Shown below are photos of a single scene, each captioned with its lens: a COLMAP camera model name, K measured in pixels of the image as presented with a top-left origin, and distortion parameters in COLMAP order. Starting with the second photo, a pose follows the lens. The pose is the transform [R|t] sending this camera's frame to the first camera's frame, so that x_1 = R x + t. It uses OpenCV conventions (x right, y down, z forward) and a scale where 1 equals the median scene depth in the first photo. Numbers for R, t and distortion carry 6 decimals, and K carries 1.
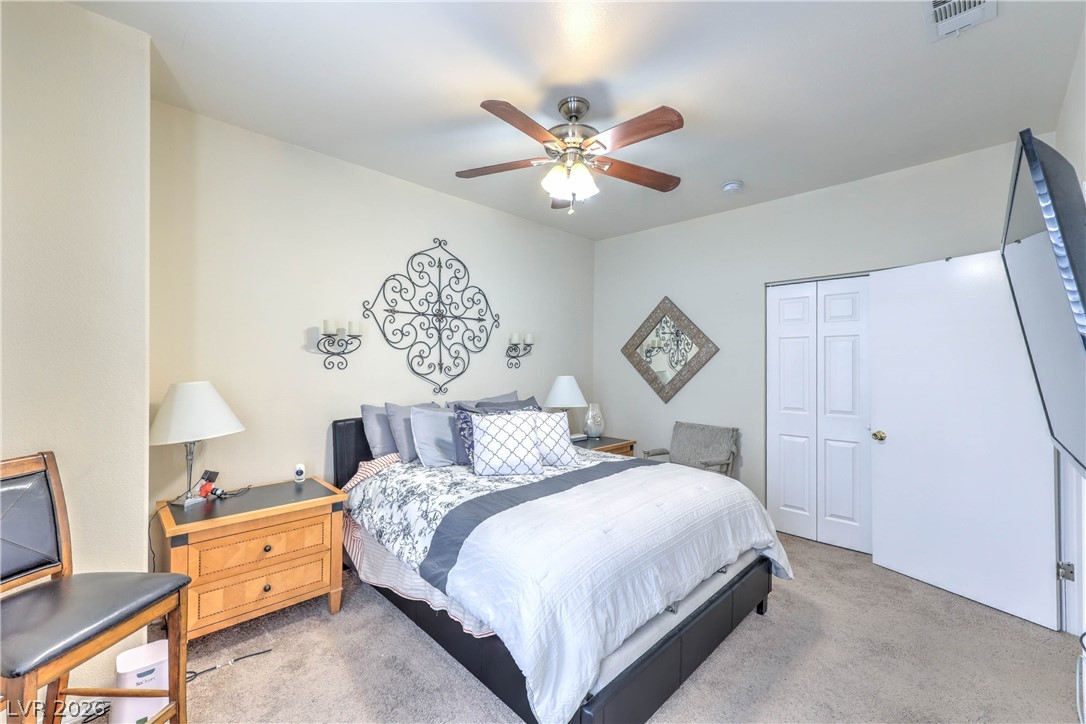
lens RADIAL K [[434.8, 0, 539.2], [0, 434.8, 368.3], [0, 0, 1]] dist [0.003310, 0.000406]
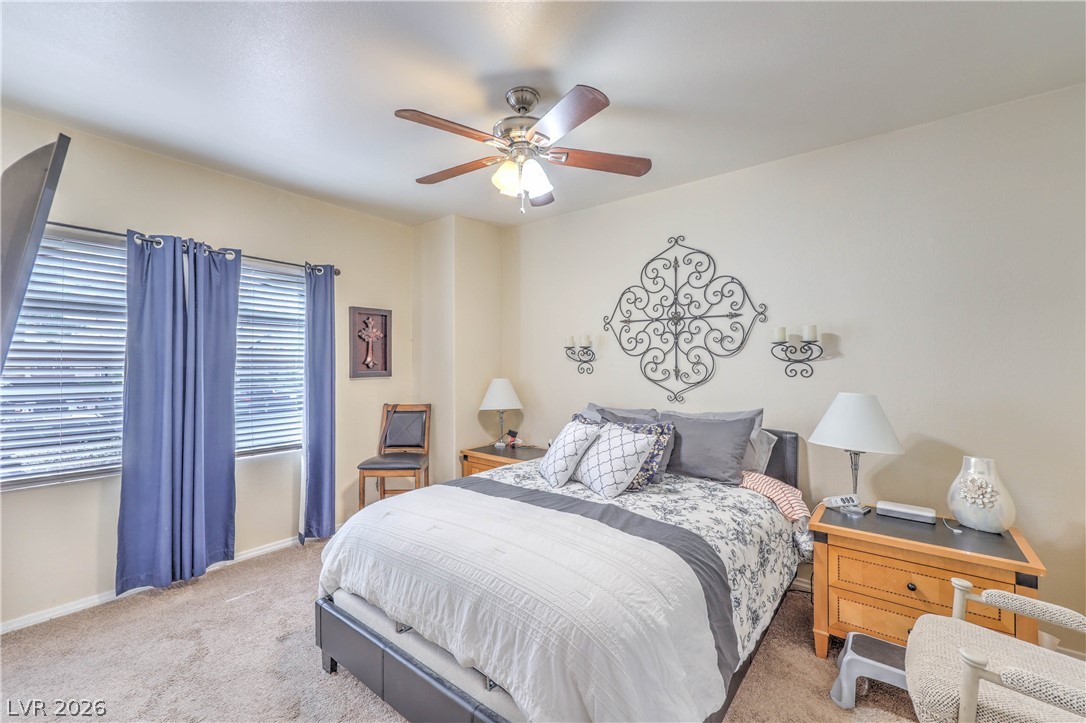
lens RADIAL K [[434.8, 0, 541.0], [0, 434.8, 354.7], [0, 0, 1]] dist [0.003310, 0.000406]
pose [[0.126637, -0.032631, -0.991412, 0.655457], [-0.021430, 0.999136, -0.035623, -0.004377], [0.991718, 0.025757, 0.125828, 0.600764]]
